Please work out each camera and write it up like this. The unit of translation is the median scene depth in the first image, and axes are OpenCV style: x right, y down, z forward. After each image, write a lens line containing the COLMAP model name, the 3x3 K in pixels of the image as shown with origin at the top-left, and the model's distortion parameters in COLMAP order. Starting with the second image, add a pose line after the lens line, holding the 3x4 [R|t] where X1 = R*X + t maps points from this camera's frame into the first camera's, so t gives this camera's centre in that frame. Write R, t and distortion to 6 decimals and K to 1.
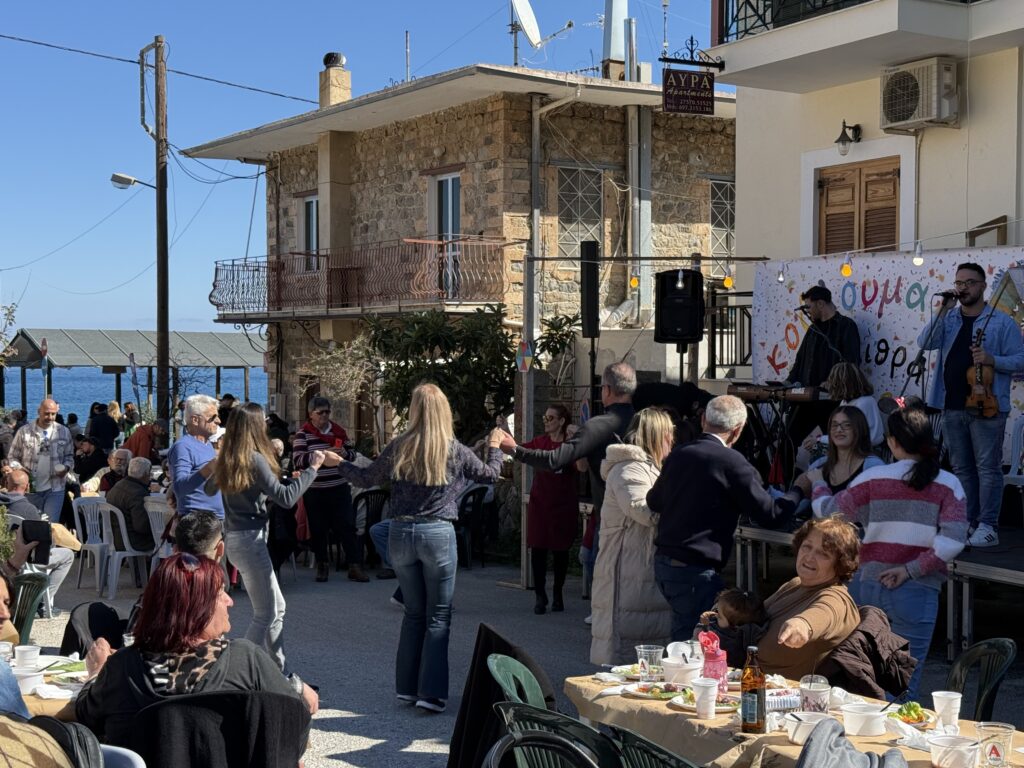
lens RADIAL K [[1495.6, 0, 516.6], [0, 1495.6, 387.2], [0, 0, 1]] dist [0.152701, 0.000000]
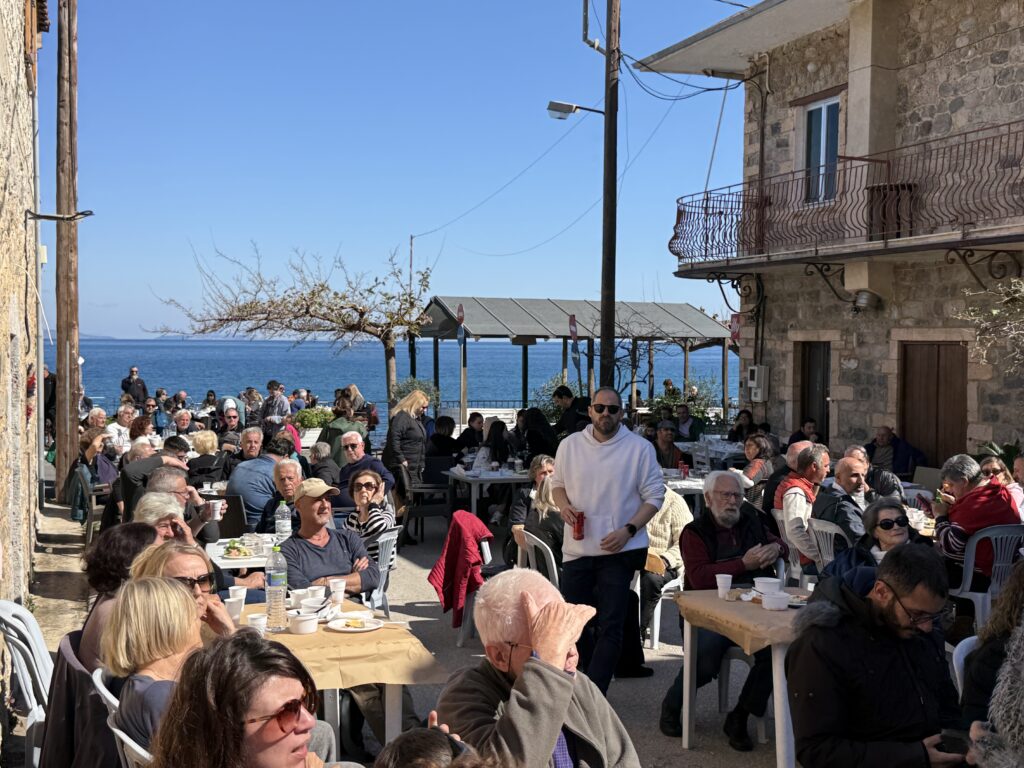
lens RADIAL K [[1168.1, 0, 507.8], [0, 1168.1, 383.9], [0, 0, 1]] dist [0.070059, 0.000000]
pose [[0.975031, 0.012346, -0.221725, -0.184338], [-0.009113, 0.999837, 0.015600, 0.006800], [0.221882, -0.013189, 0.974984, 0.463891]]
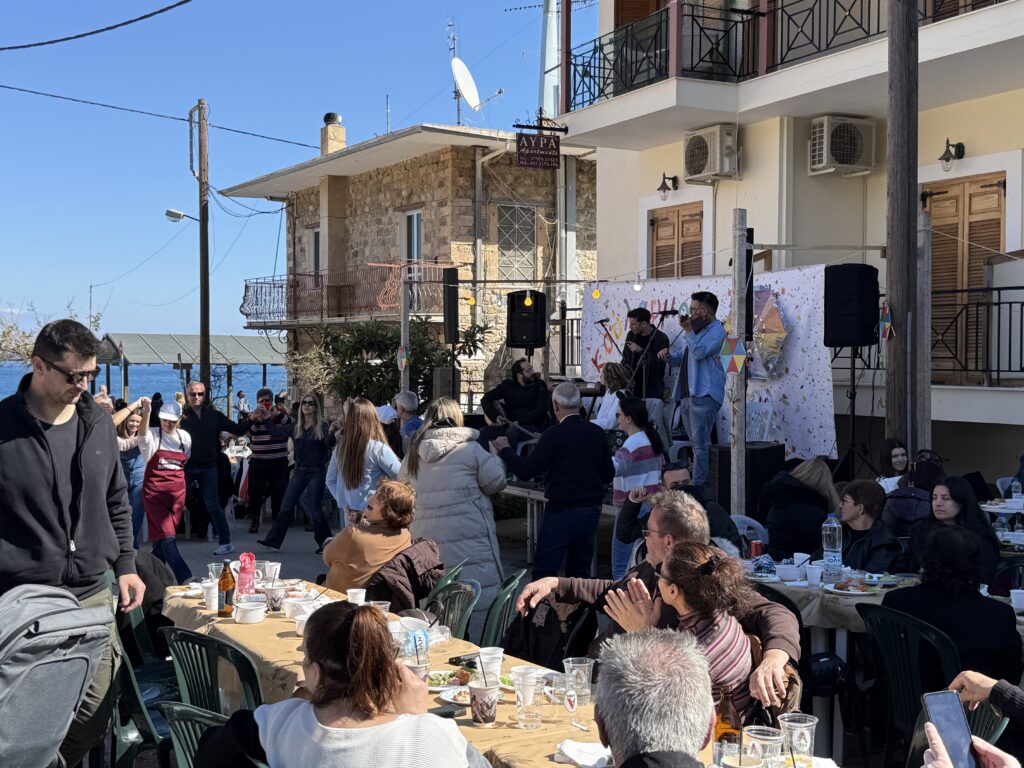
lens RADIAL K [[1252.5, 0, 510.7], [0, 1252.5, 383.7], [0, 0, 1]] dist [0.166184, 0.000000]
pose [[0.998728, 0.003199, -0.050329, 0.089366], [-0.003085, 0.999992, 0.002345, -0.000745], [0.050336, -0.002186, 0.998730, -0.041182]]
